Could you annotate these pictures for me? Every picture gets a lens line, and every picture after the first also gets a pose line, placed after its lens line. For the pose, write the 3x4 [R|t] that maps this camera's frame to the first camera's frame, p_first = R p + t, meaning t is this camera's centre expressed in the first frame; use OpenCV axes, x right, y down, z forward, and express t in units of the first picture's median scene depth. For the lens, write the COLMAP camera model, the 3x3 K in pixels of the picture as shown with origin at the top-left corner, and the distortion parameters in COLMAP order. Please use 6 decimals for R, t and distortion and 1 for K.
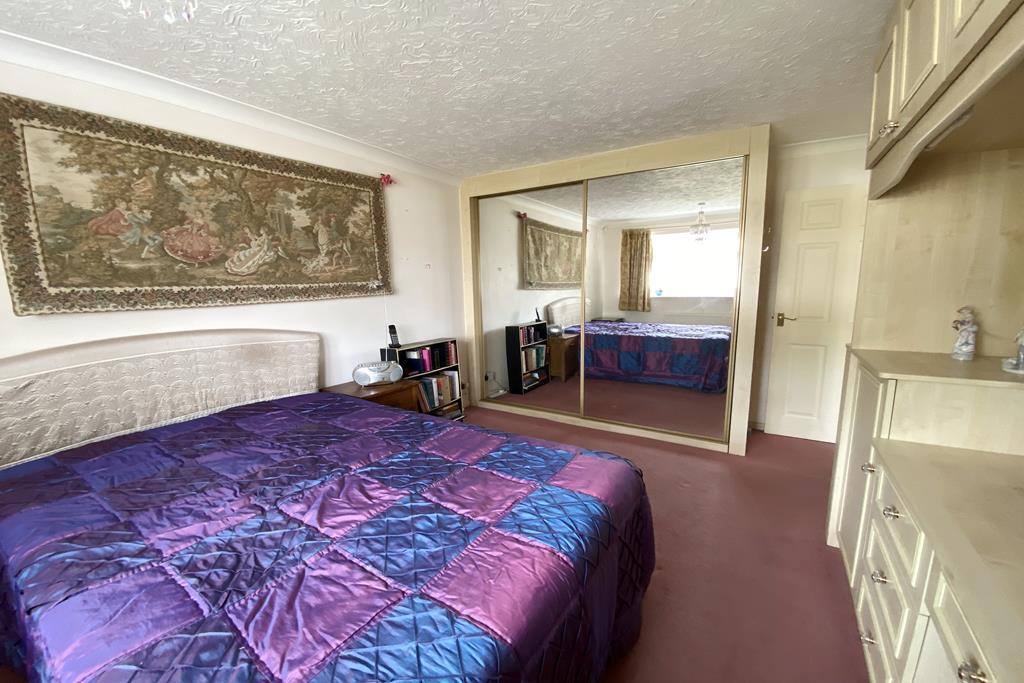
lens RADIAL K [[414.3, 0, 505.4], [0, 414.3, 349.4], [0, 0, 1]] dist [0.019821, -0.021803]
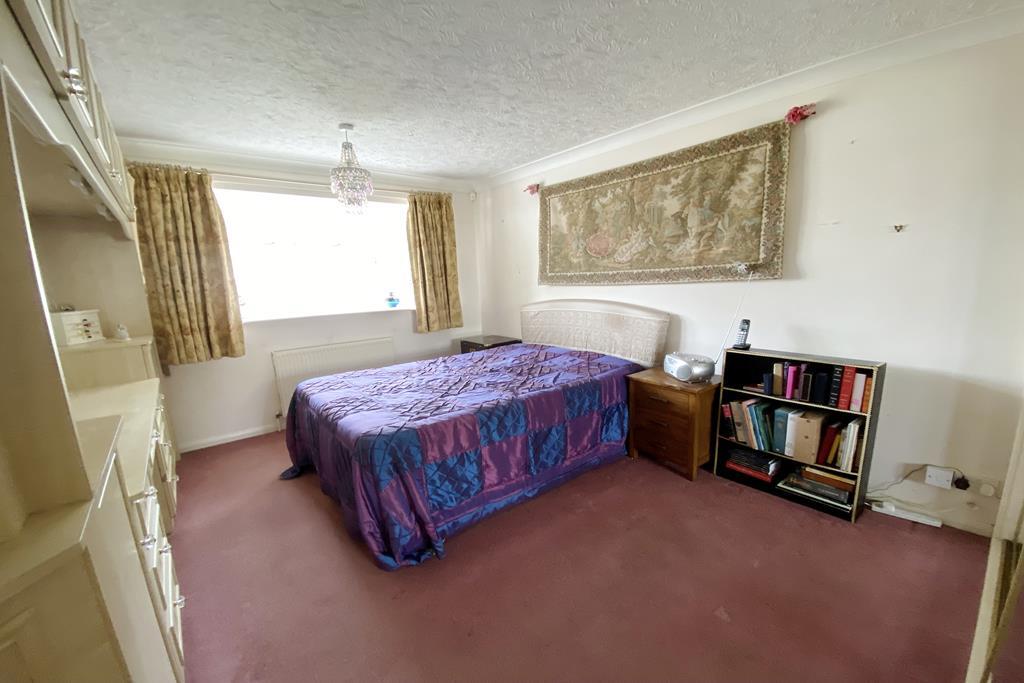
lens RADIAL K [[414.3, 0, 505.4], [0, 414.3, 349.4], [0, 0, 1]] dist [0.019821, -0.021803]
pose [[-0.328372, 0.198748, -0.923402, 0.711305], [-0.101989, 0.964436, 0.243848, -0.176820], [0.939026, 0.174250, -0.296424, 0.975725]]
